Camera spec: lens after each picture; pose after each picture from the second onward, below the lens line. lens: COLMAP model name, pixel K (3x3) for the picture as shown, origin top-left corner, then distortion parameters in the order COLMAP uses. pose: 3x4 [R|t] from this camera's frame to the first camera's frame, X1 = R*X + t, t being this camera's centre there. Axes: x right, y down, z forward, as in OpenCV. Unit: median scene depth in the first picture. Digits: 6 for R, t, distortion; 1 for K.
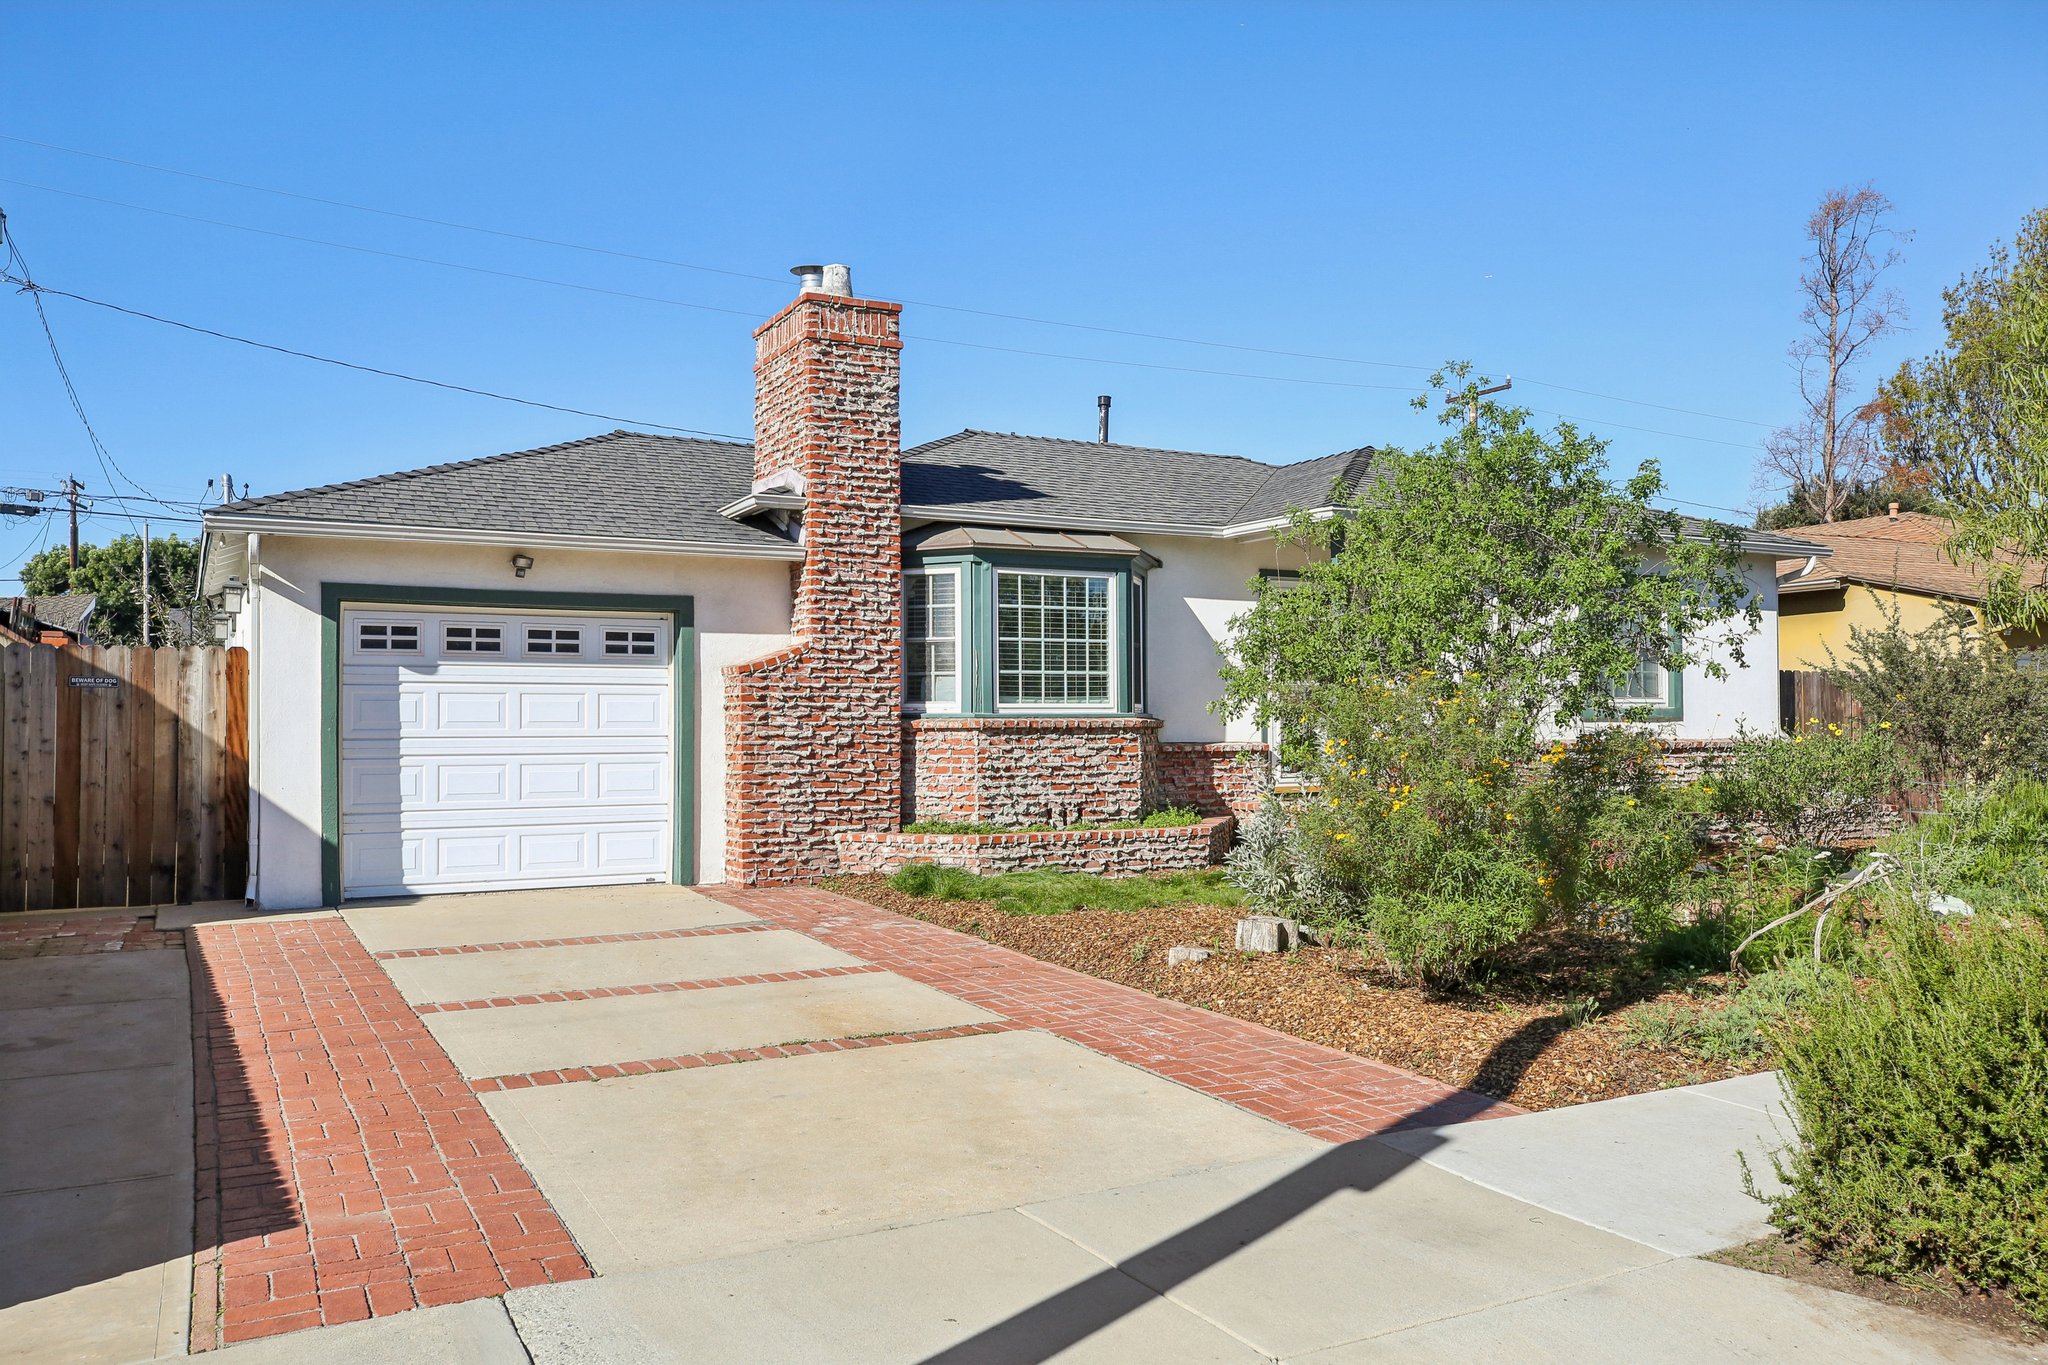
lens RADIAL K [[1560.1, 0, 1024.0], [0, 1560.1, 682.5], [0, 0, 1]] dist [0.046923, 0.000274]
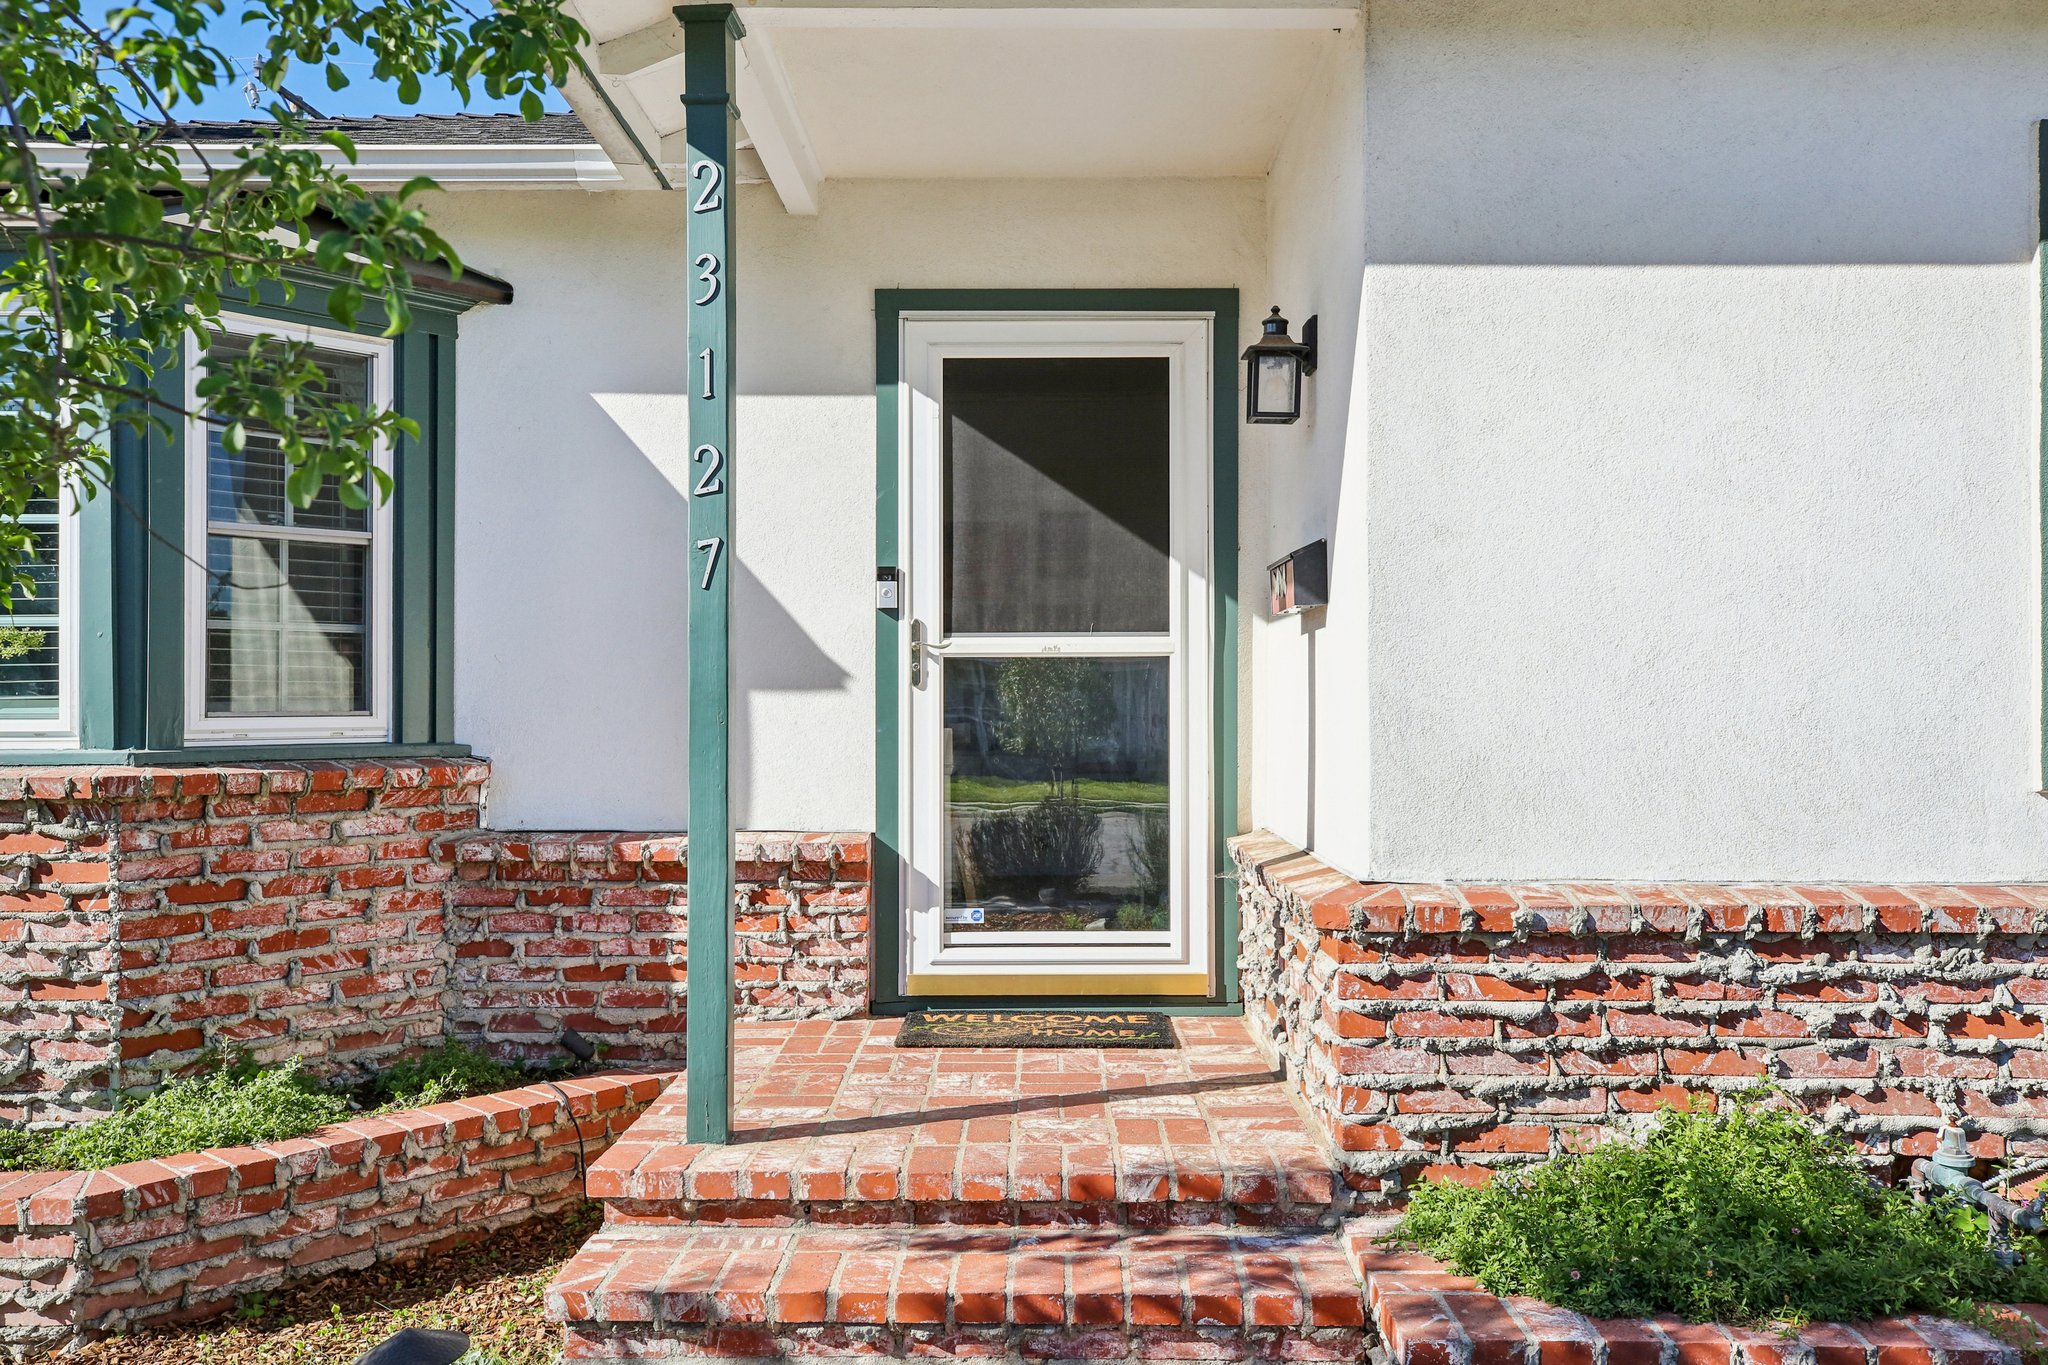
lens RADIAL K [[1618.1, 0, 1024.0], [0, 1618.1, 682.5], [0, 0, 1]] dist [-0.007958, 0.055719]
pose [[0.869778, -0.002446, -0.493437, 0.405654], [0.011071, 0.999833, 0.014559, 0.003717], [0.493319, -0.018125, 0.869660, 0.862514]]
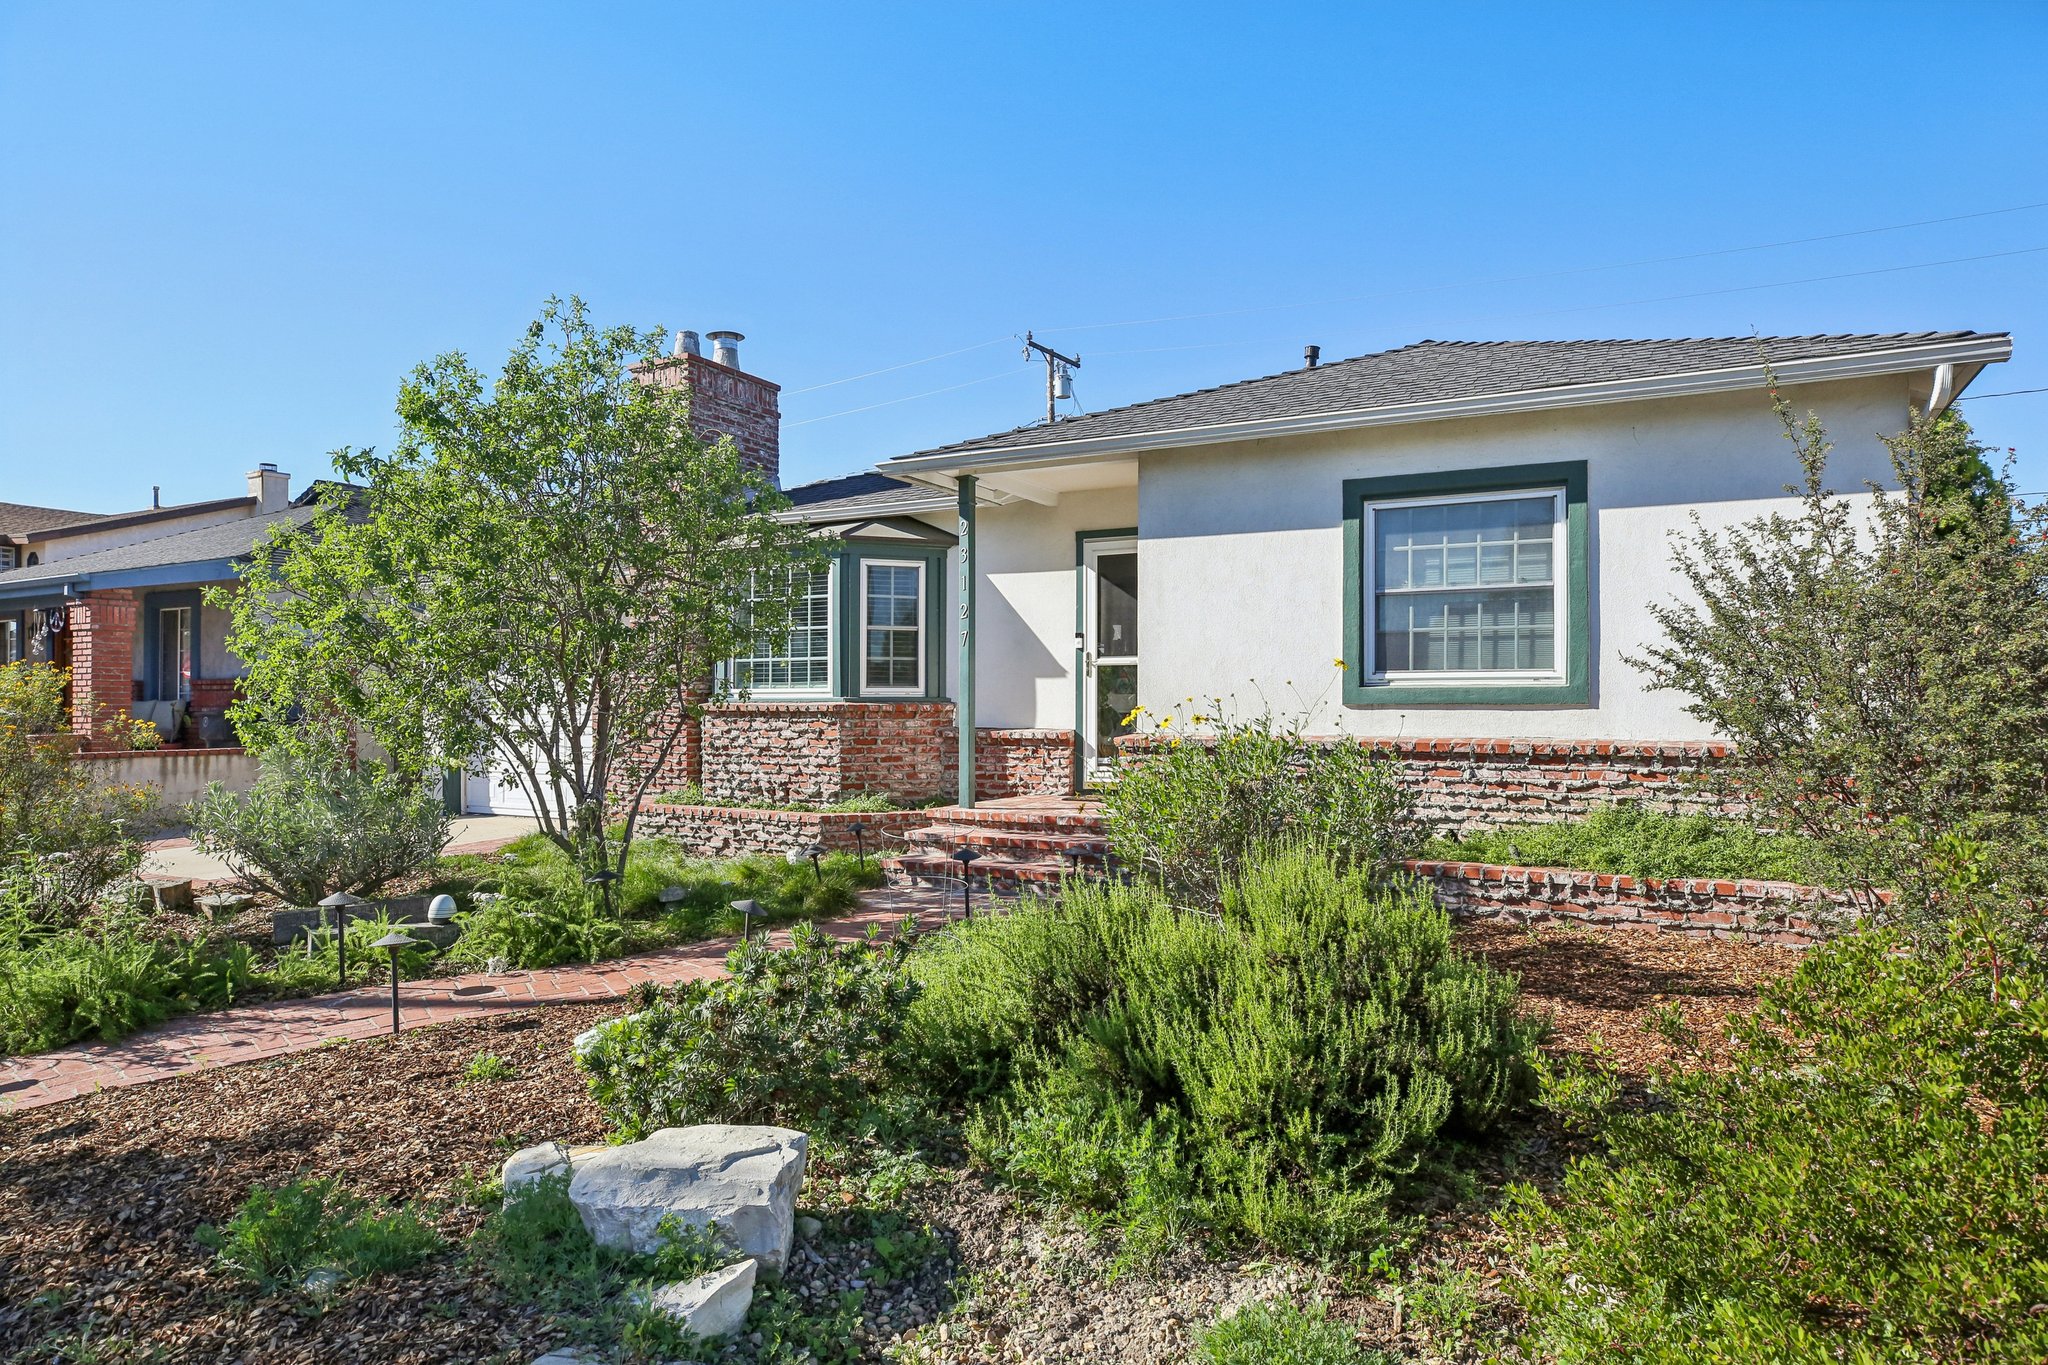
lens RADIAL K [[1185.6, 0, 1024.0], [0, 1185.6, 682.5], [0, 0, 1]] dist [-0.003786, -0.000638]
pose [[0.533159, -0.011381, -0.845938, 0.831530], [0.020968, 0.999780, -0.000236, 0.013516], [0.845755, -0.017612, 0.533281, 0.735106]]
